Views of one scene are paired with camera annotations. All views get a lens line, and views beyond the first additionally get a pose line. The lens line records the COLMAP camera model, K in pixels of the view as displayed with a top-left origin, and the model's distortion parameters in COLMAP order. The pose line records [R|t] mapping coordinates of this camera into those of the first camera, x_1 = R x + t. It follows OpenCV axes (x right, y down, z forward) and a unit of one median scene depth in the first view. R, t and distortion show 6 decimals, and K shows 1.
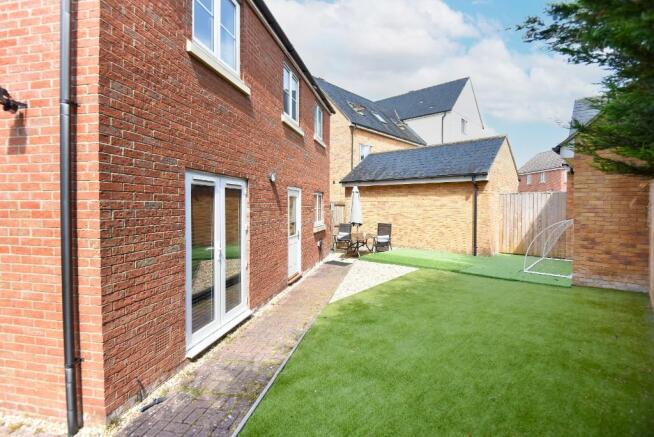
lens RADIAL K [[306.0, 0, 327.0], [0, 306.0, 218.5], [0, 0, 1]] dist [0.000005, 0.000020]
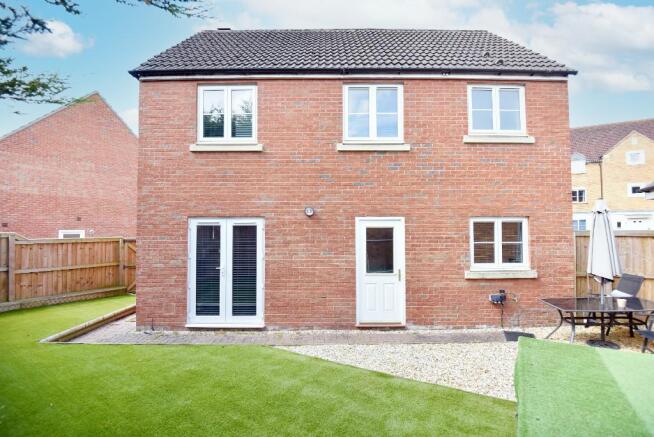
lens RADIAL K [[306.0, 0, 327.0], [0, 306.0, 218.5], [0, 0, 1]] dist [0.000005, 0.000020]
pose [[0.215400, -0.027048, -0.976151, 1.108527], [-0.039479, 0.998558, -0.036380, -0.095443], [0.975728, 0.046373, 0.214021, 1.086703]]
